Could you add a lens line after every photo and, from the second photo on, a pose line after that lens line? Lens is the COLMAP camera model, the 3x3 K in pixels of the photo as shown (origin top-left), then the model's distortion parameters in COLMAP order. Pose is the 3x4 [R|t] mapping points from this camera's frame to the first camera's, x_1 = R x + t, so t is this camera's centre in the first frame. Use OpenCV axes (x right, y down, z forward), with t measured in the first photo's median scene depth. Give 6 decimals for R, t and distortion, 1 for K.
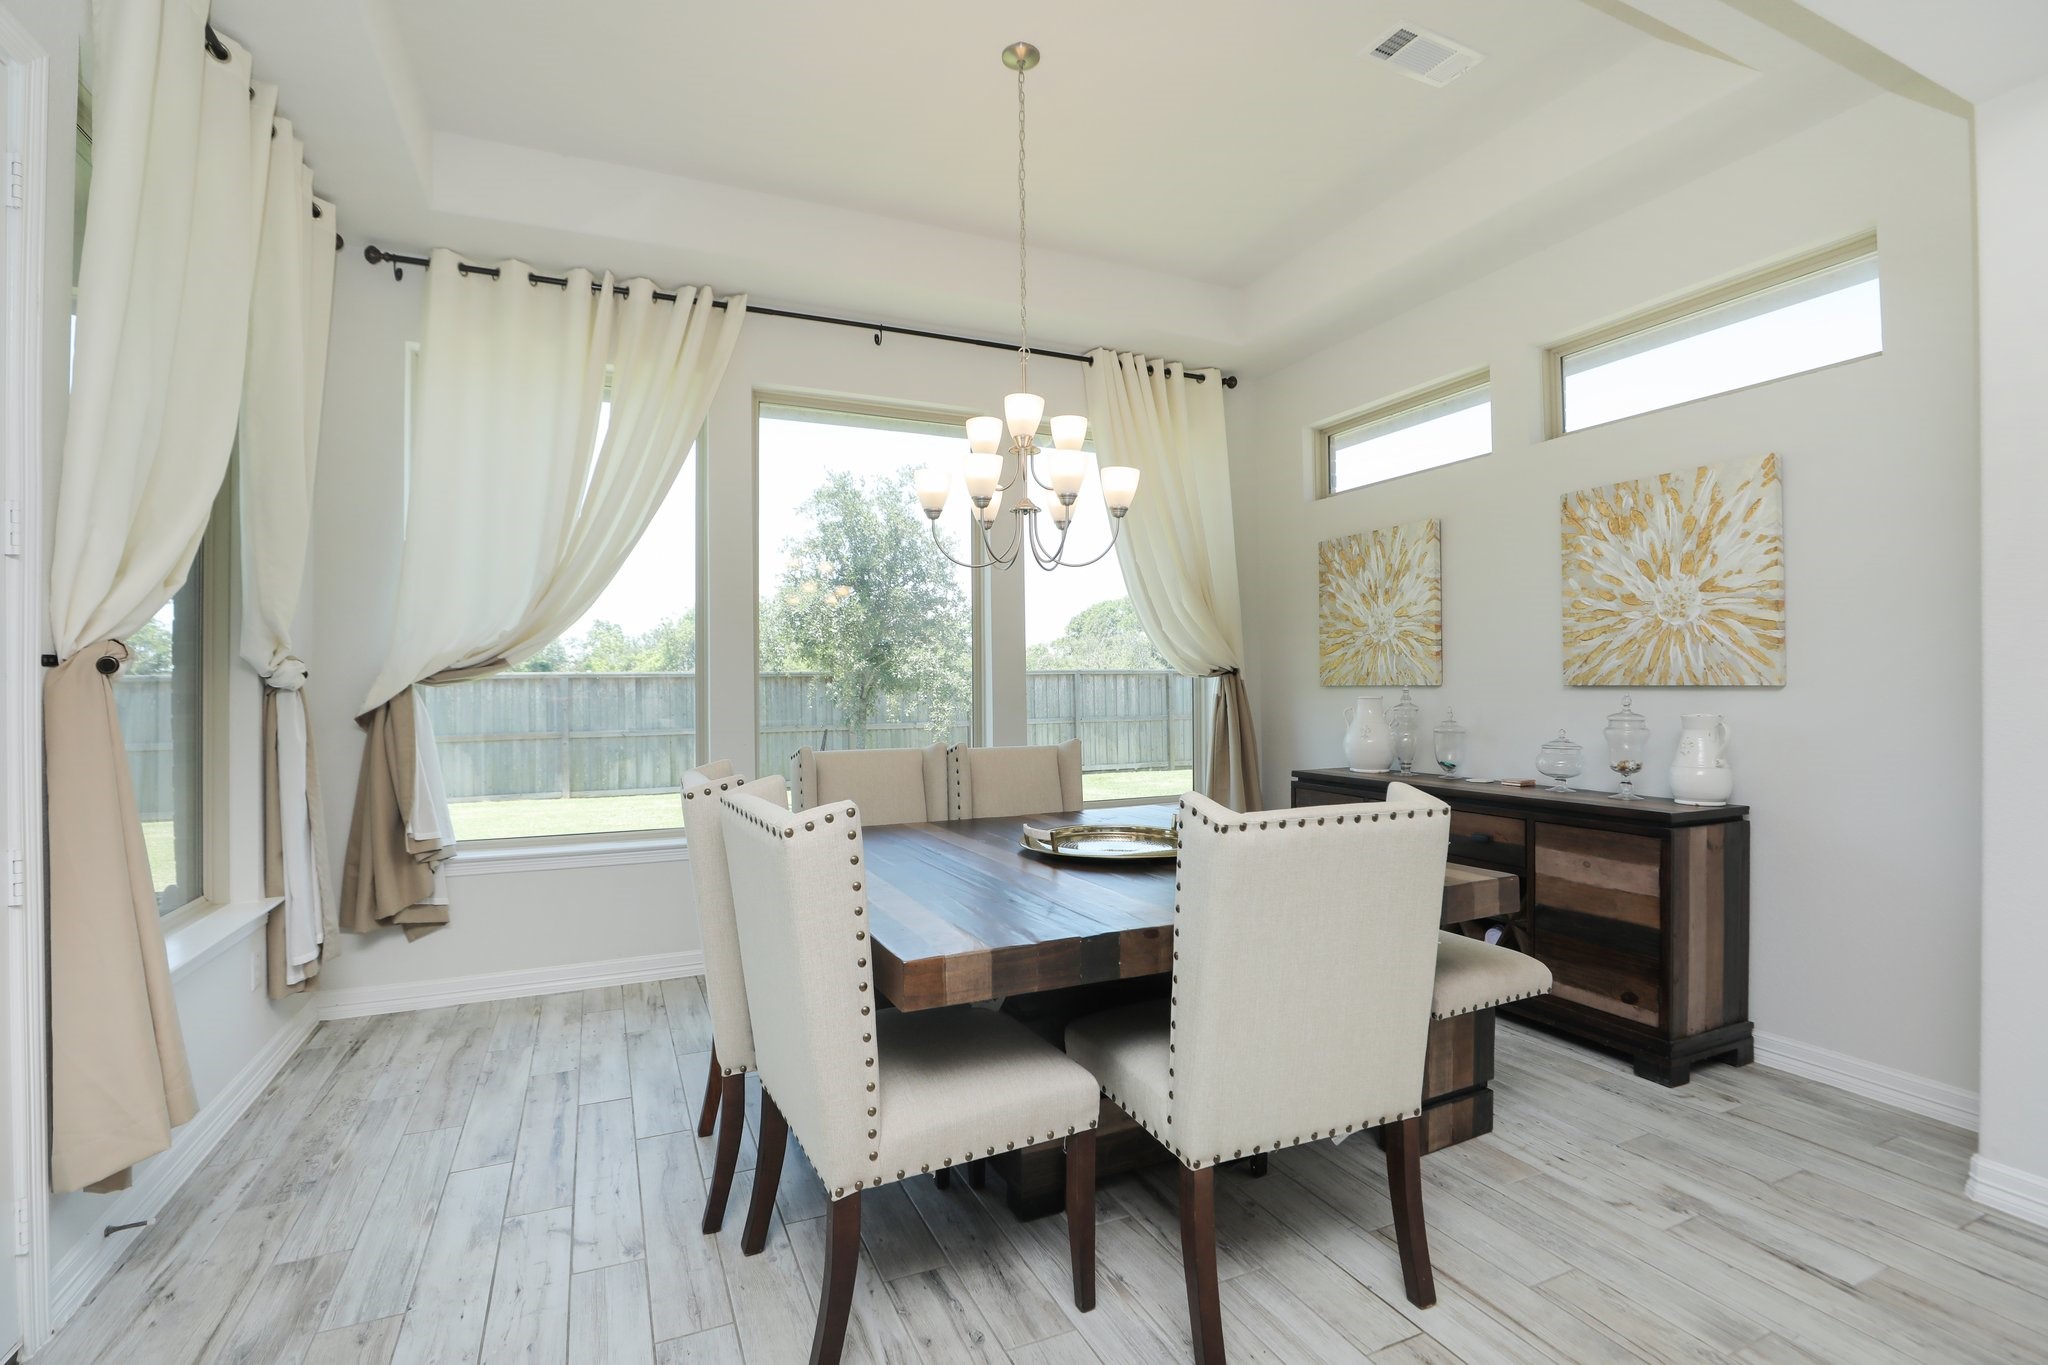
lens RADIAL K [[938.1, 0, 1018.4], [0, 938.1, 686.0], [0, 0, 1]] dist [-0.031604, 0.003870]
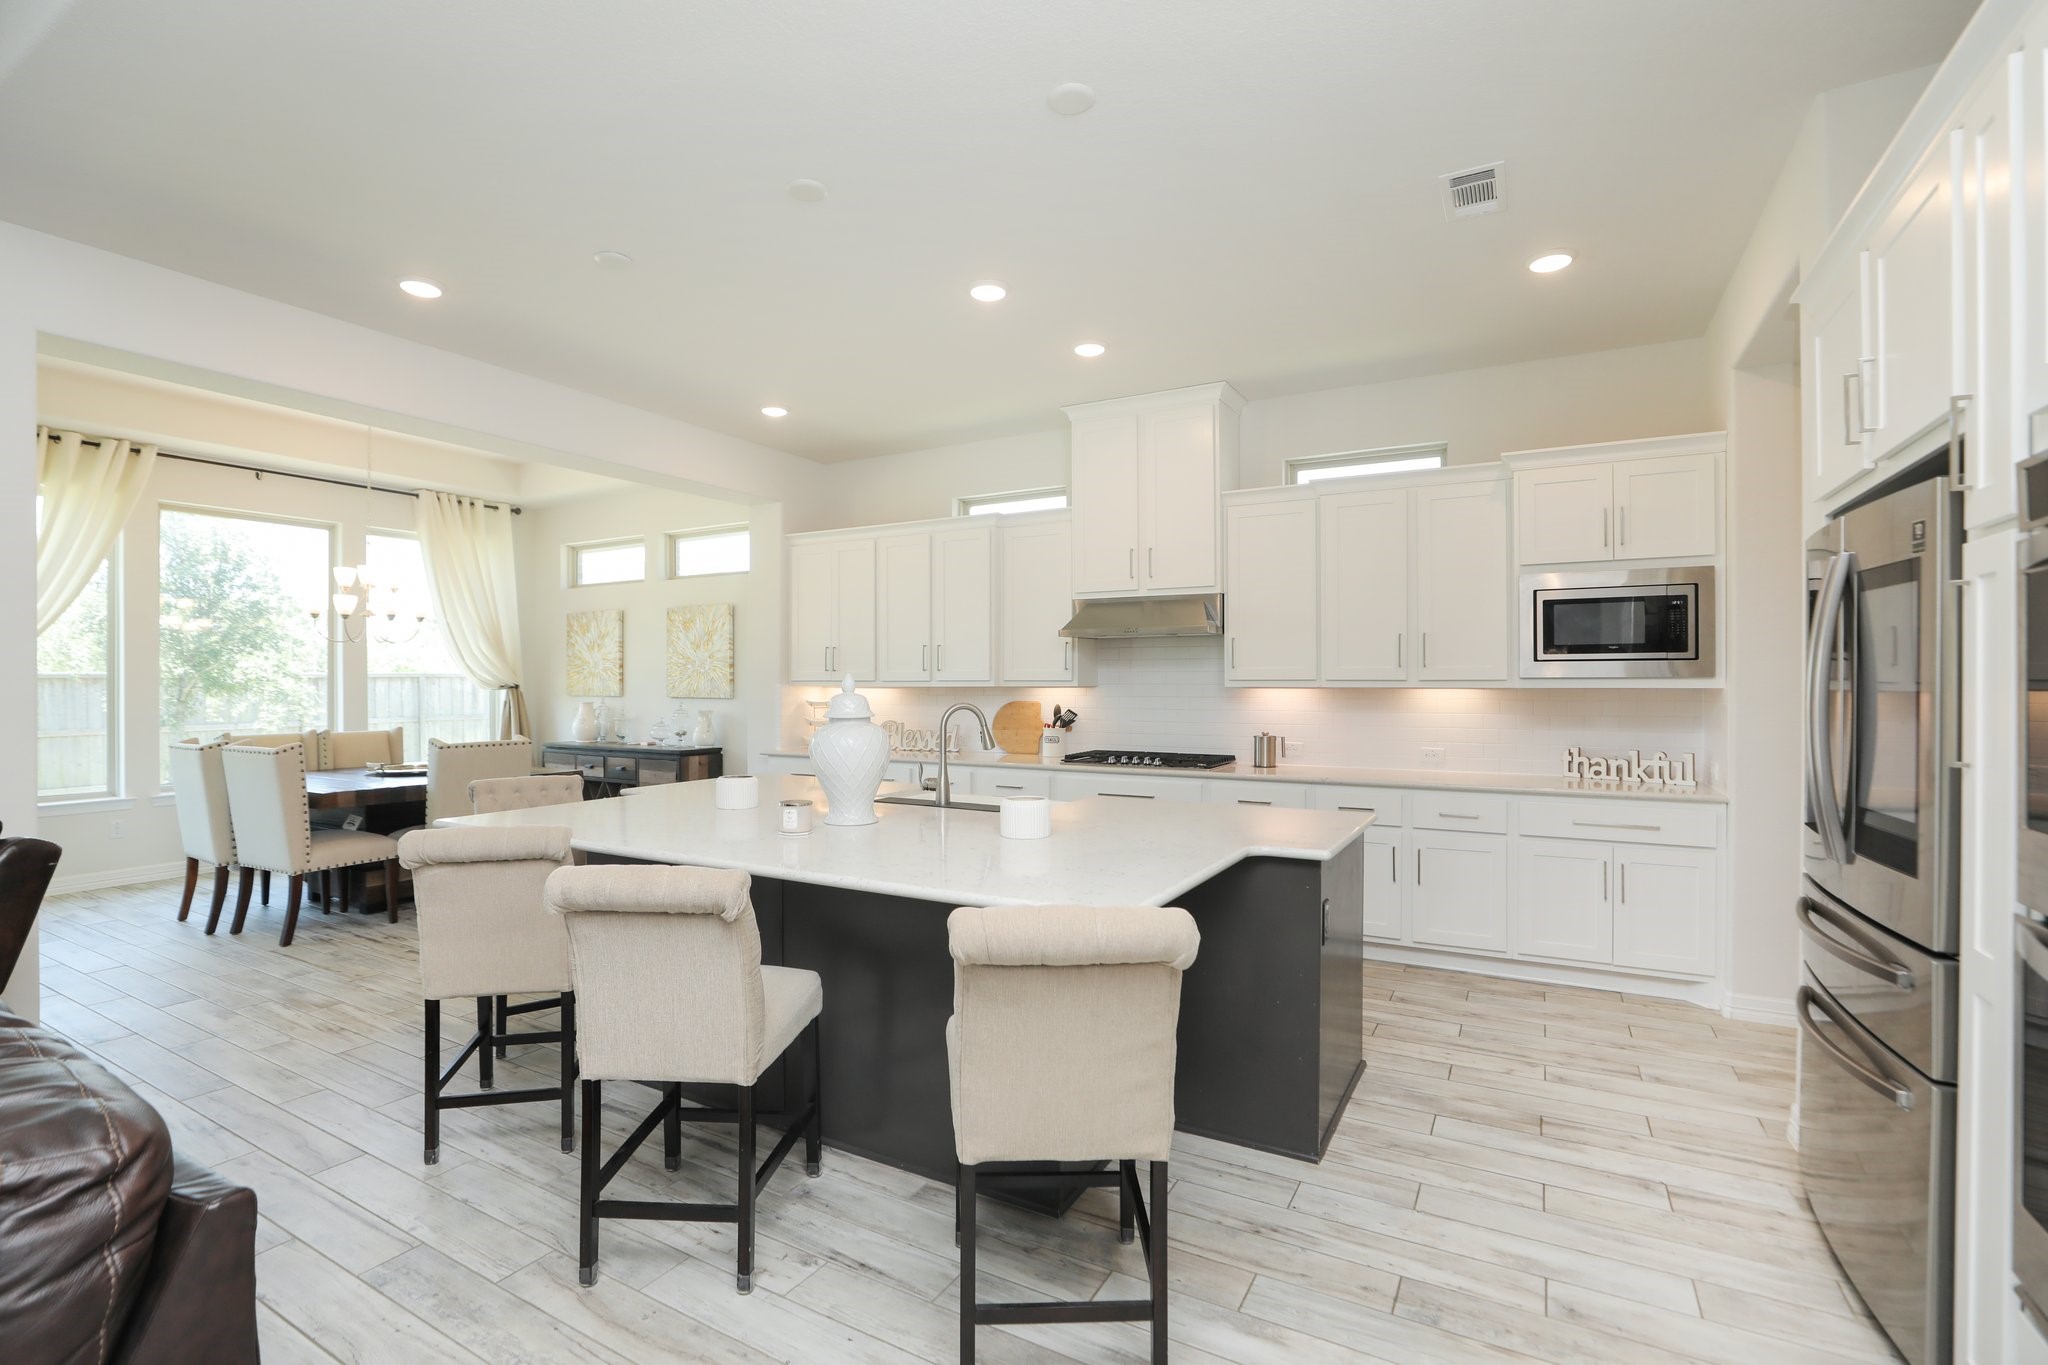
lens RADIAL K [[938.1, 0, 1017.8], [0, 938.1, 679.4], [0, 0, 1]] dist [-0.031604, 0.003870]
pose [[0.812352, 0.006545, 0.583131, -0.010210], [-0.004764, 0.999978, -0.004586, -0.026764], [-0.583148, 0.000948, 0.812365, -0.938620]]
